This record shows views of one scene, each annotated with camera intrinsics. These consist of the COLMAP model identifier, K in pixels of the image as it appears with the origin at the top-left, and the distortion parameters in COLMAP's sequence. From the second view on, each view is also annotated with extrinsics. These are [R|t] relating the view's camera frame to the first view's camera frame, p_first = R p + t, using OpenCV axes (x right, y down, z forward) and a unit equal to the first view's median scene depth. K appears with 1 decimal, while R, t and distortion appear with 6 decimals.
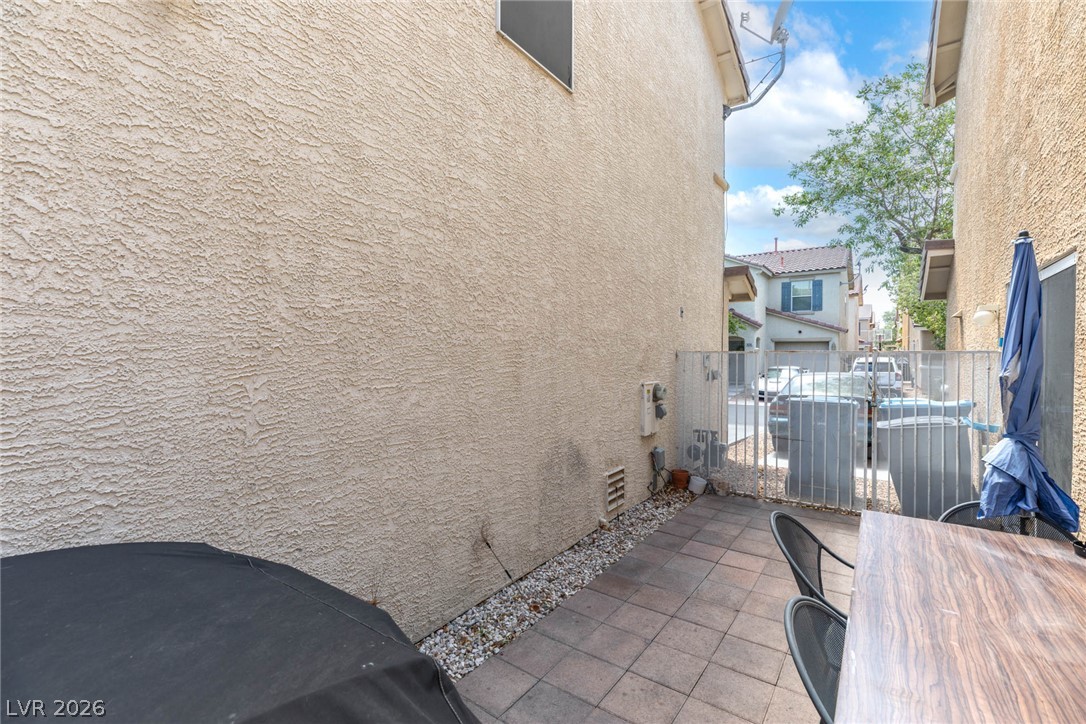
lens RADIAL K [[490.5, 0, 540.2], [0, 490.5, 354.2], [0, 0, 1]] dist [0.008782, -0.000028]
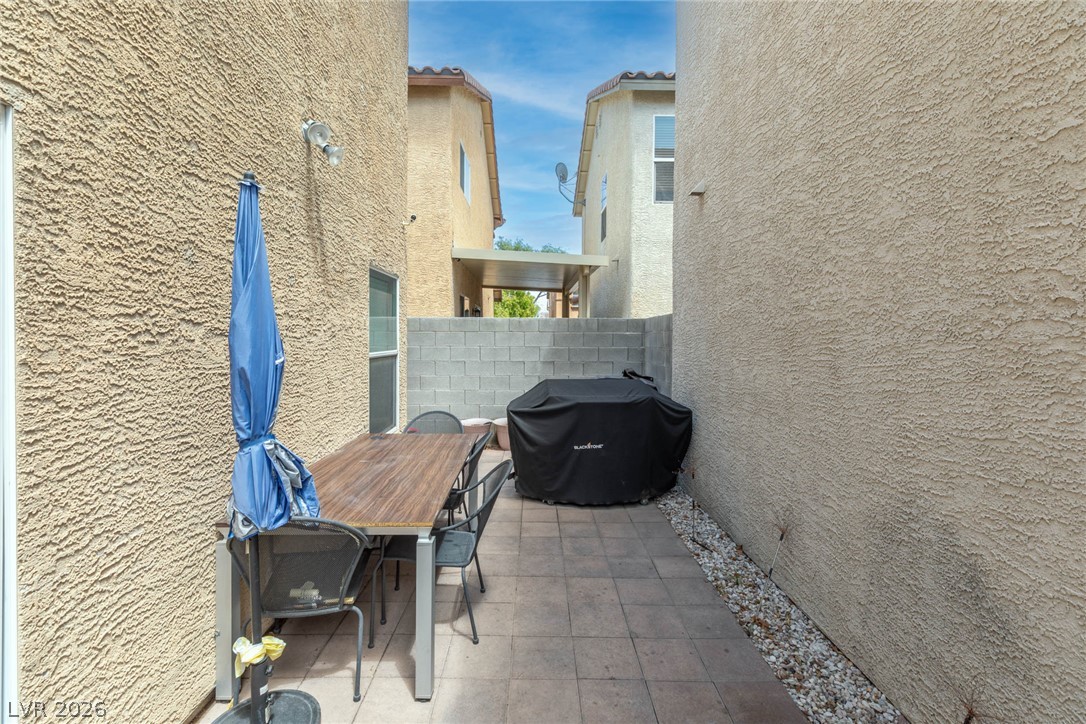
lens RADIAL K [[490.5, 0, 542.0], [0, 490.5, 338.0], [0, 0, 1]] dist [0.008782, -0.000028]
pose [[-0.805847, -0.005390, -0.592099, 0.779526], [-0.012575, 0.999889, 0.008014, -0.001171], [0.591990, 0.013904, -0.805826, 1.383282]]
